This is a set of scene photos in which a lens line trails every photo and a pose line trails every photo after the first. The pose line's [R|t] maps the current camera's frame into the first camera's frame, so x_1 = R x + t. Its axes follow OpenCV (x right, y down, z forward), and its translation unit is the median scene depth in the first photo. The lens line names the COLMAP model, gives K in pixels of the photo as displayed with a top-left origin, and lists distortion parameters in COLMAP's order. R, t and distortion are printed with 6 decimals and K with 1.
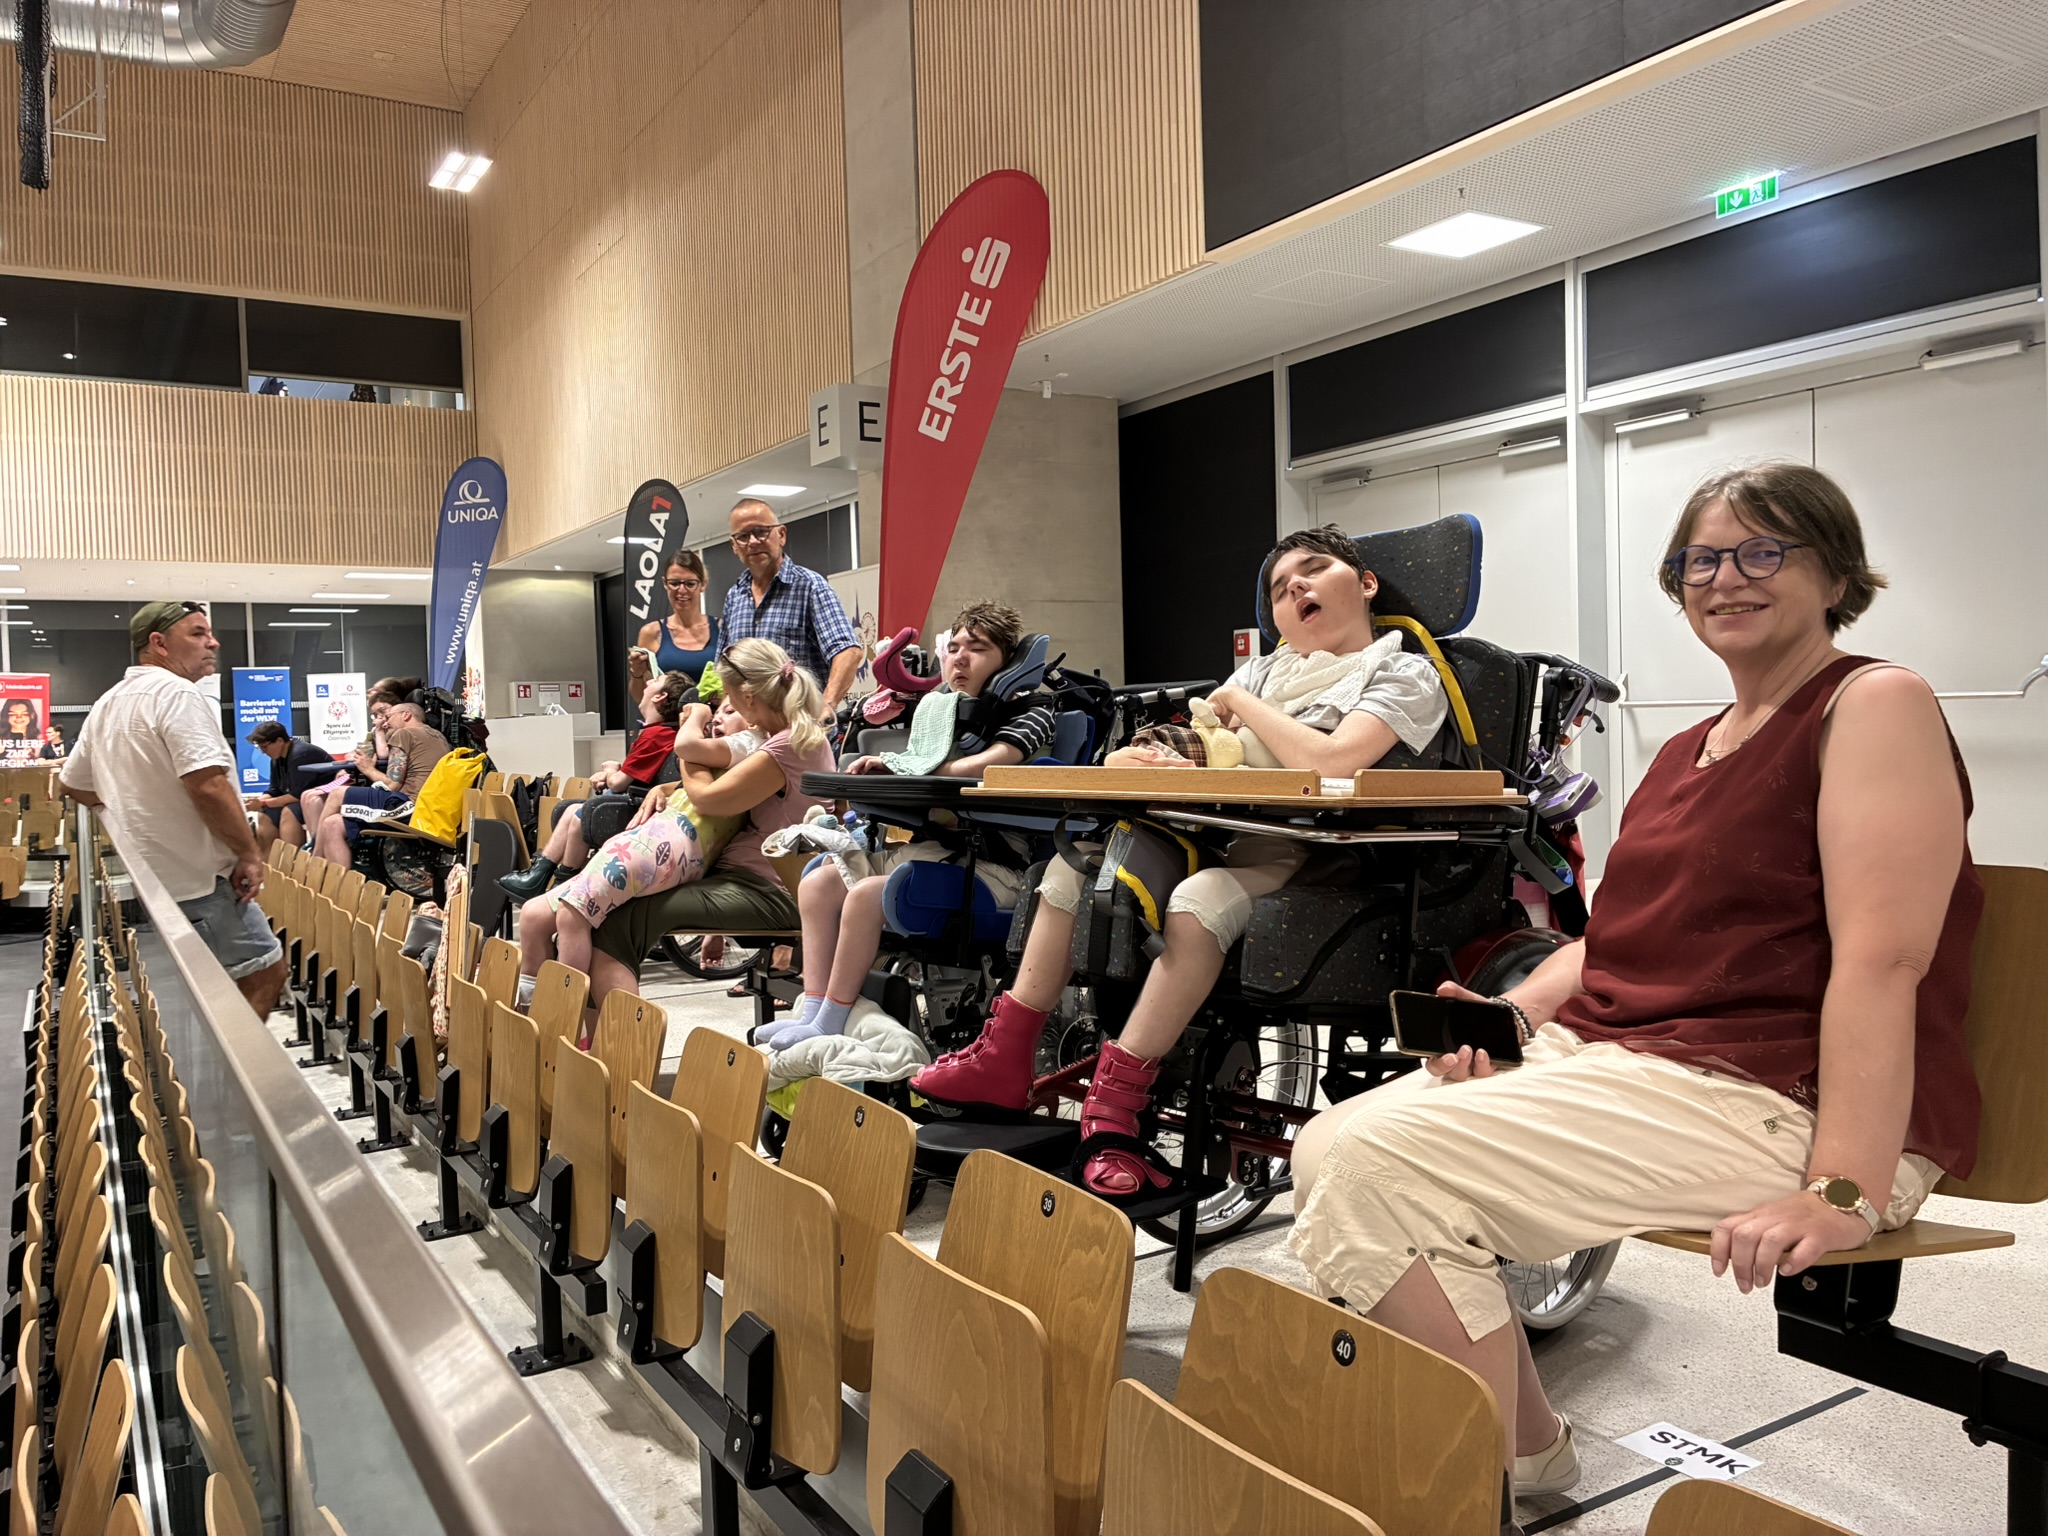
lens RADIAL K [[1571.6, 0, 1024.0], [0, 1571.6, 768.0], [0, 0, 1]] dist [-0.005253, -0.003342]
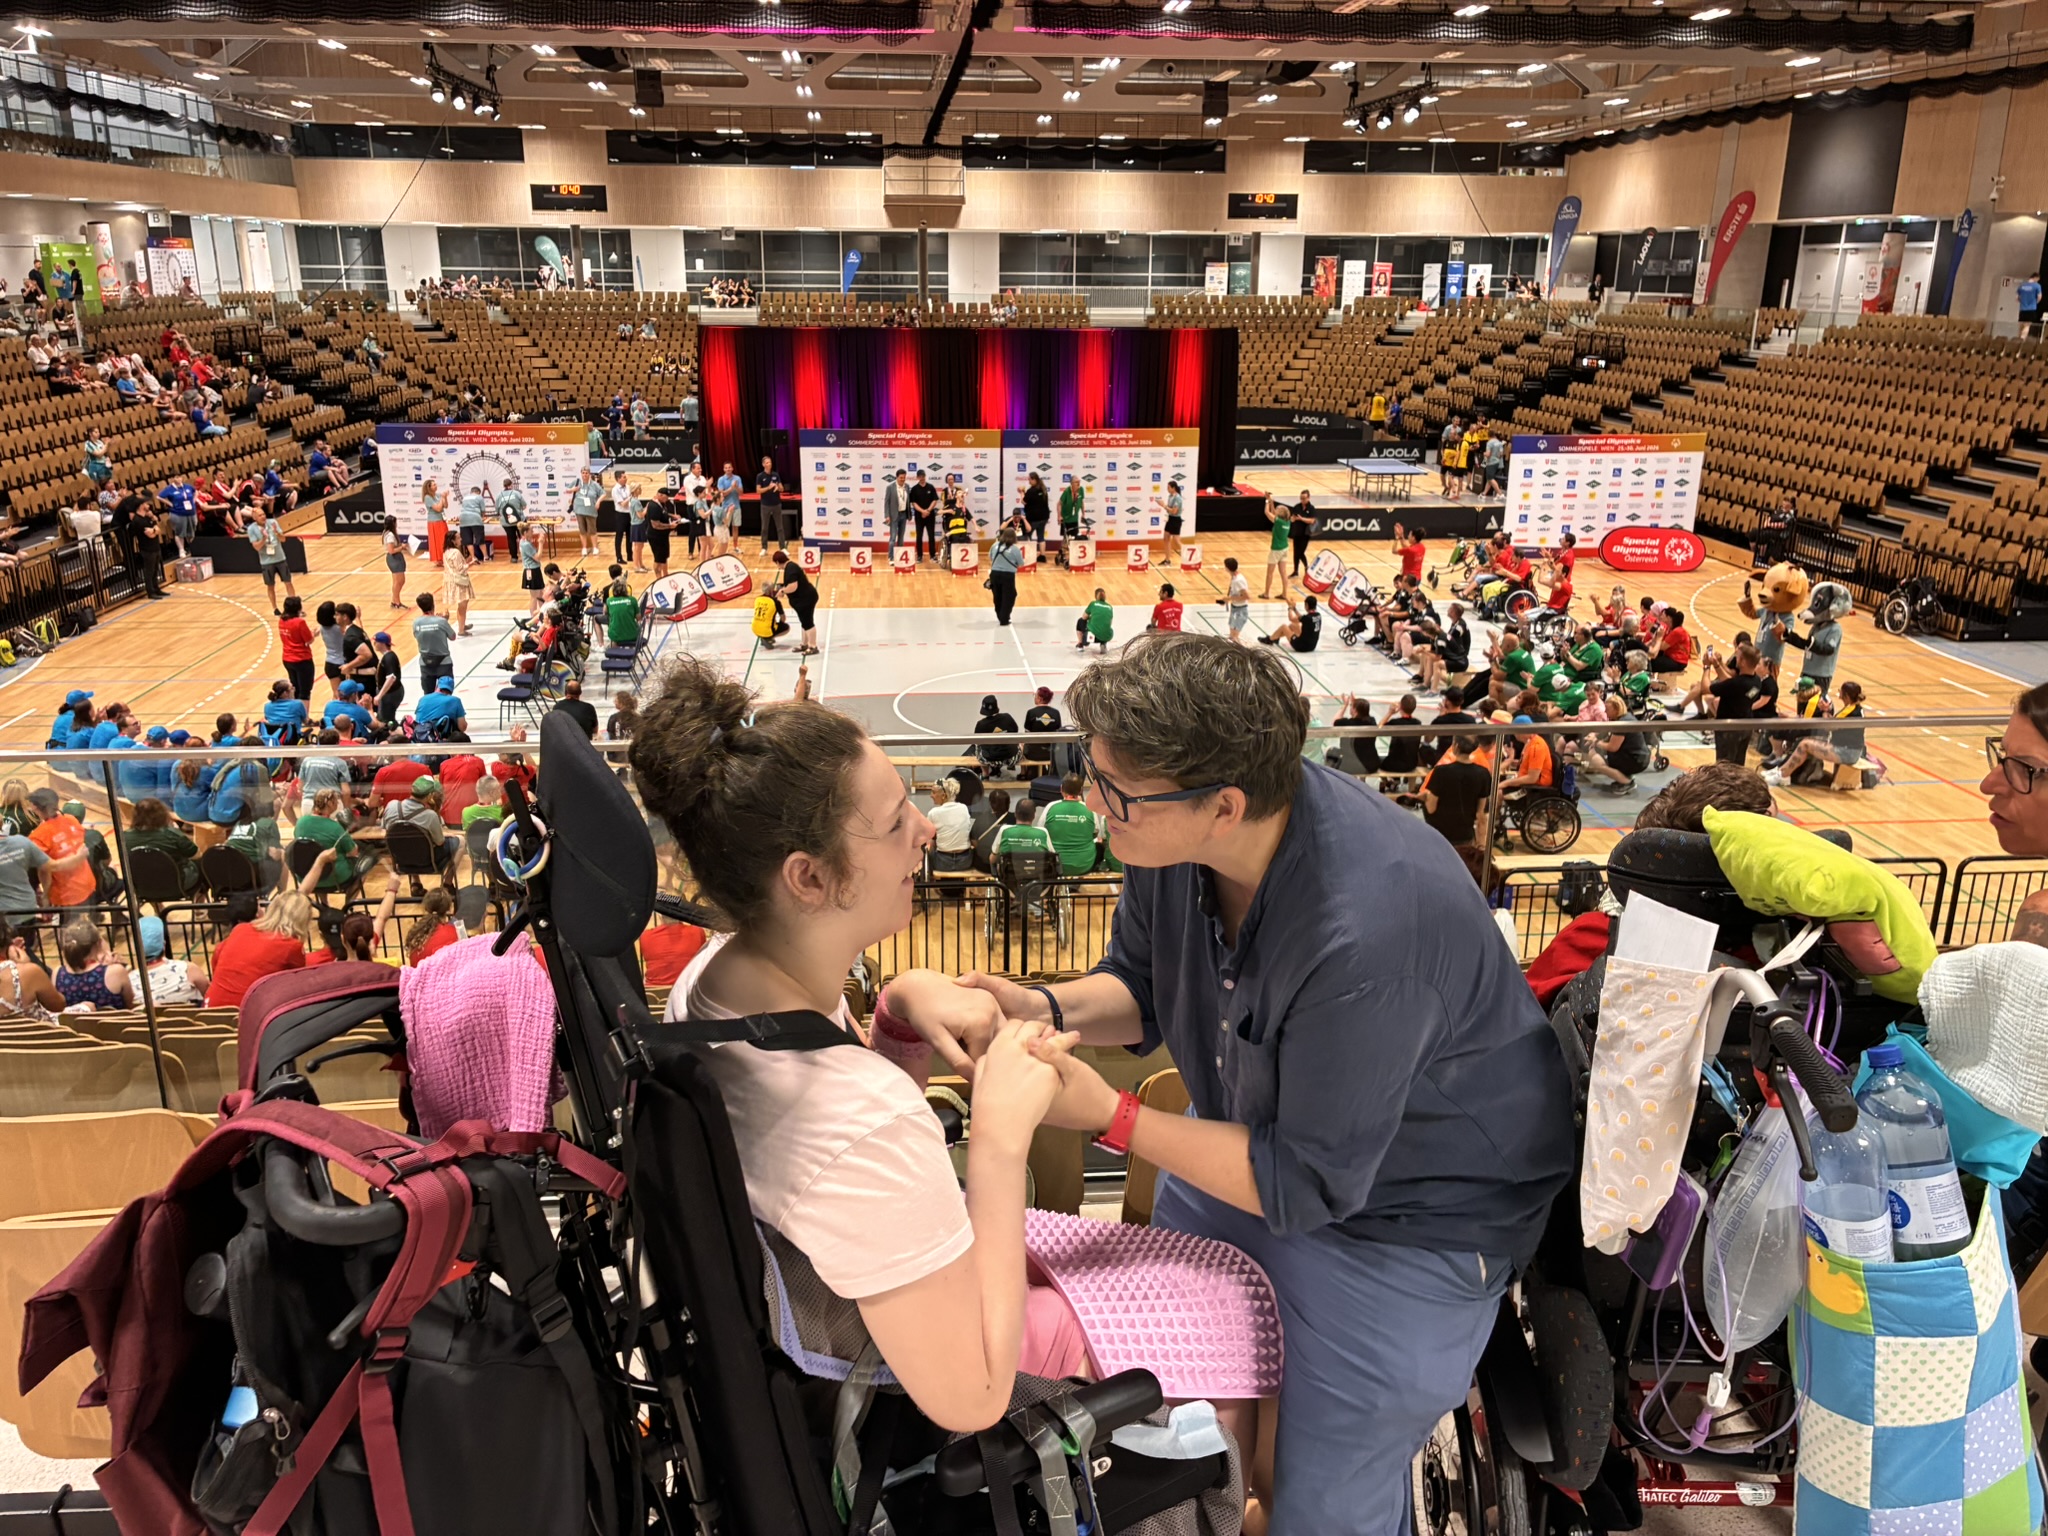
lens RADIAL K [[1571.6, 0, 1024.0], [0, 1571.6, 768.0], [0, 0, 1]] dist [-0.005253, -0.003342]
pose [[0.891839, 0.169639, -0.419340, 0.429781], [-0.048655, 0.957614, 0.283915, 0.130075], [0.449729, -0.232803, 0.862291, -6.176012]]
